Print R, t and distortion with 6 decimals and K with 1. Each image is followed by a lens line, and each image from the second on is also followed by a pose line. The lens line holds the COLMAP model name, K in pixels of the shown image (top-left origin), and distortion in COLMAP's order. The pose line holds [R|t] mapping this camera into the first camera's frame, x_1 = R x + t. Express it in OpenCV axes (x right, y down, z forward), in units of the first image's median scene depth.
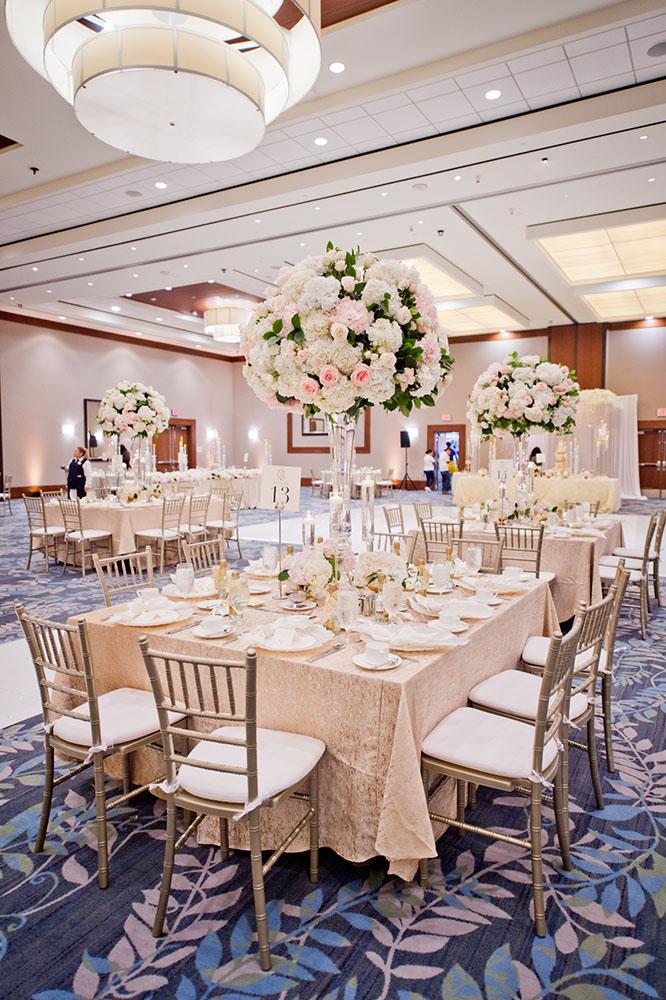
lens RADIAL K [[655.2, 0, 332.2], [0, 655.2, 500.6], [0, 0, 1]] dist [-0.000960, -0.000081]
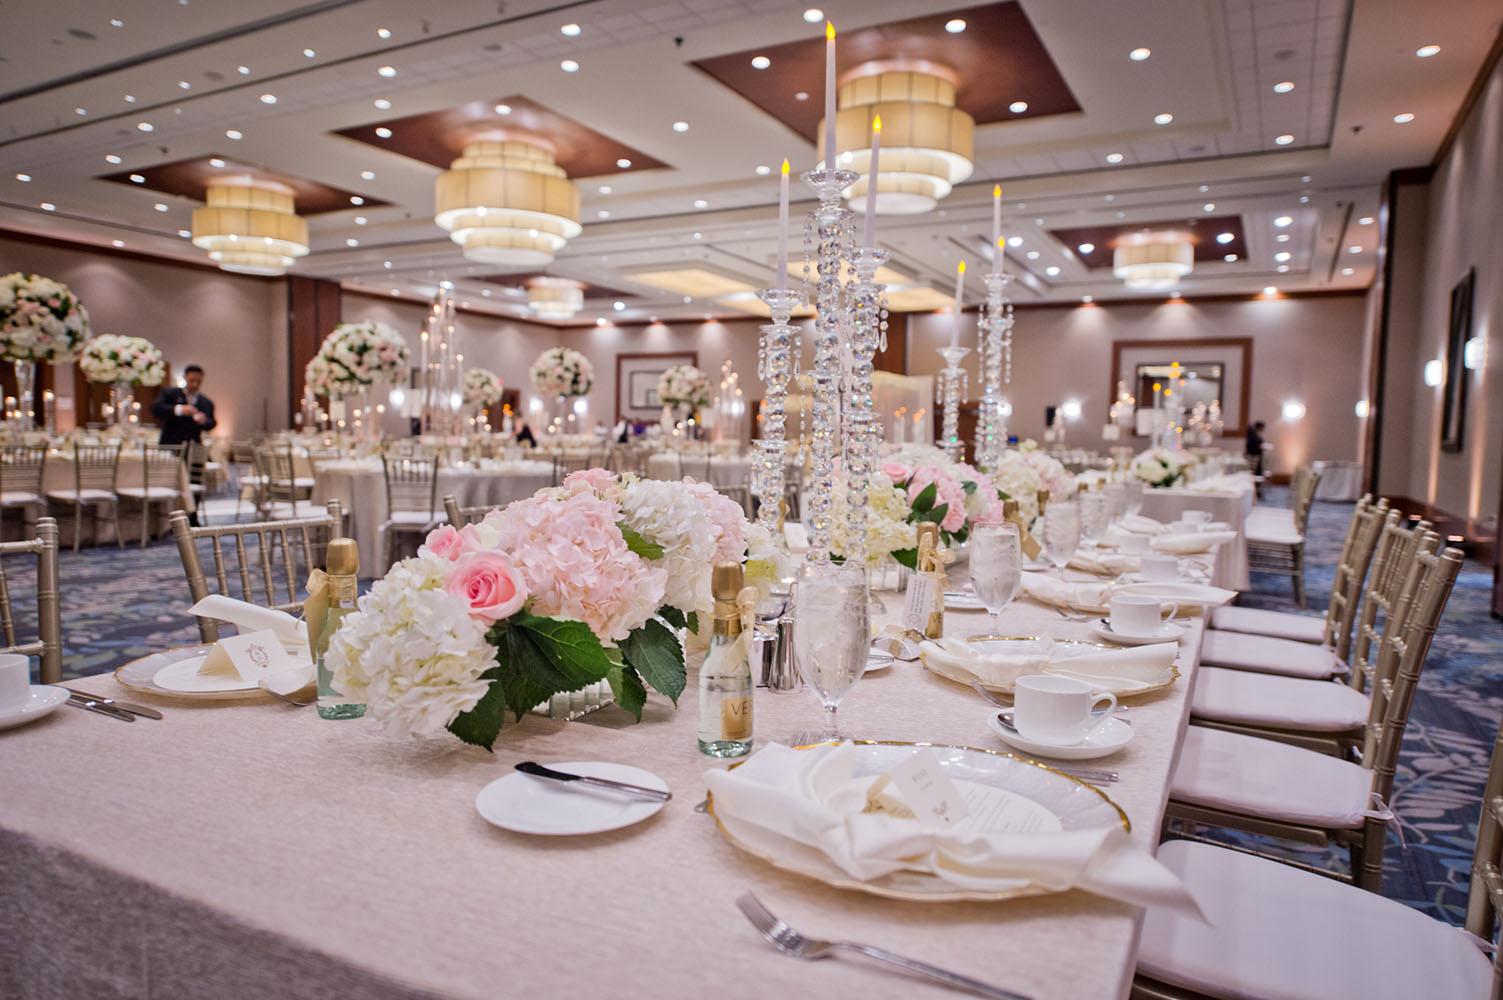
lens RADIAL K [[984.7, 0, 751.7], [0, 984.7, 501.8], [0, 0, 1]] dist [-0.000960, -0.000081]
pose [[0.999590, 0.015770, 0.023907, 0.320774], [-0.015625, 0.999859, -0.006230, 0.152170], [-0.024002, 0.005854, 0.999695, -1.471586]]
